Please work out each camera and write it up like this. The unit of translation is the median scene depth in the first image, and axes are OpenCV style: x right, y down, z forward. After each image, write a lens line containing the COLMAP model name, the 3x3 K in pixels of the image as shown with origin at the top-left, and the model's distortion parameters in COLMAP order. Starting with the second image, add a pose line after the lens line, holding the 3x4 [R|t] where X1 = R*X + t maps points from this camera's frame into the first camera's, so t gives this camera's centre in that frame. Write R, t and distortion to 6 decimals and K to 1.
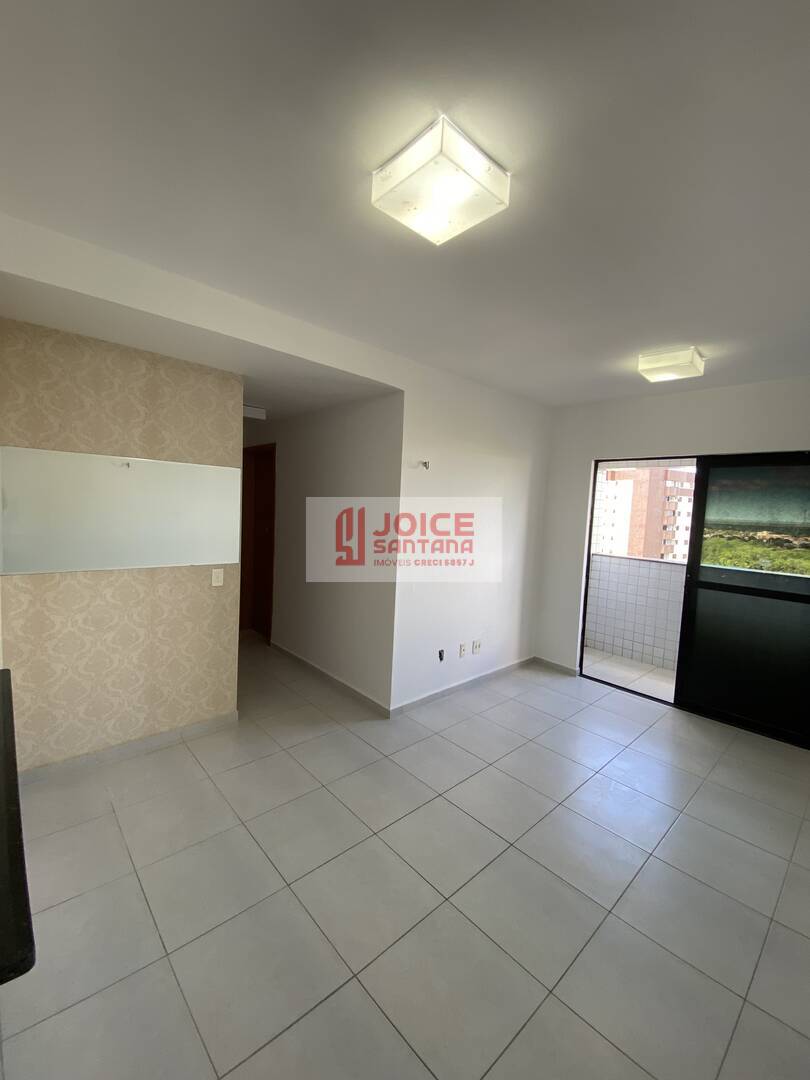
lens RADIAL K [[442.1, 0, 400.5], [0, 442.1, 538.5], [0, 0, 1]] dist [0.002943, -0.000224]
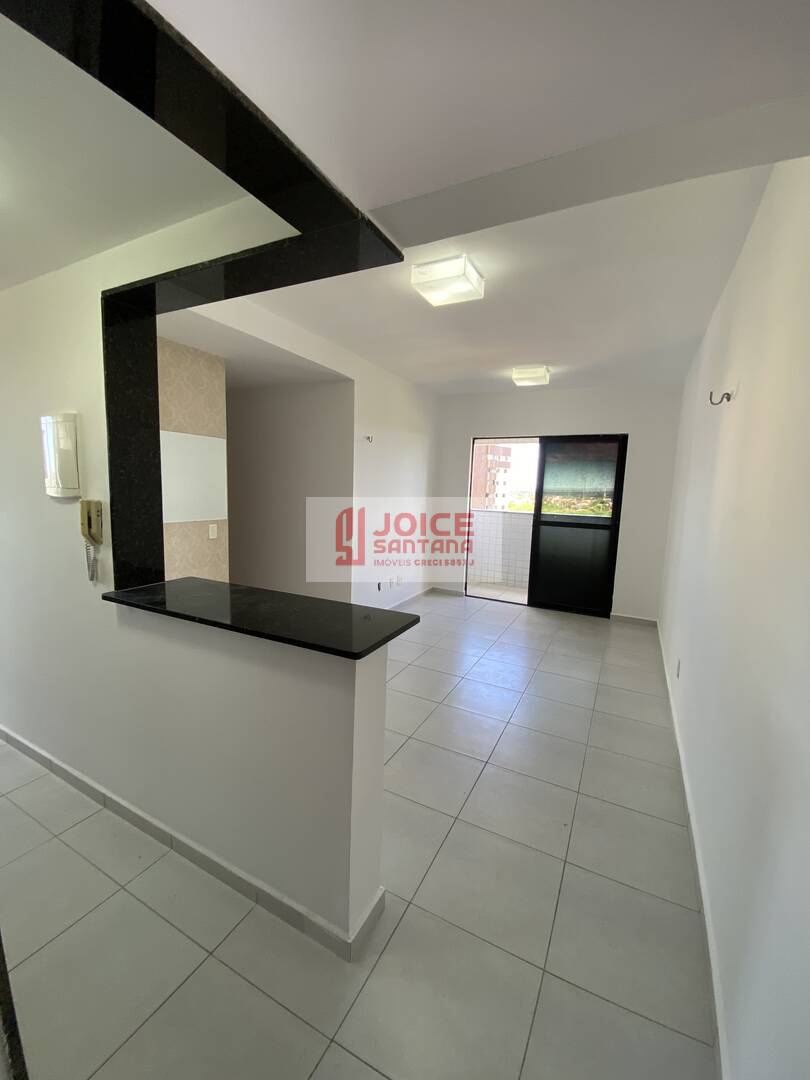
lens RADIAL K [[442.1, 0, 400.5], [0, 442.1, 538.5], [0, 0, 1]] dist [0.002943, -0.000224]
pose [[0.938993, -0.057895, 0.339028, -0.329777], [0.037287, 0.997057, 0.066992, 0.044318], [-0.341909, -0.050264, 0.938388, -0.279436]]
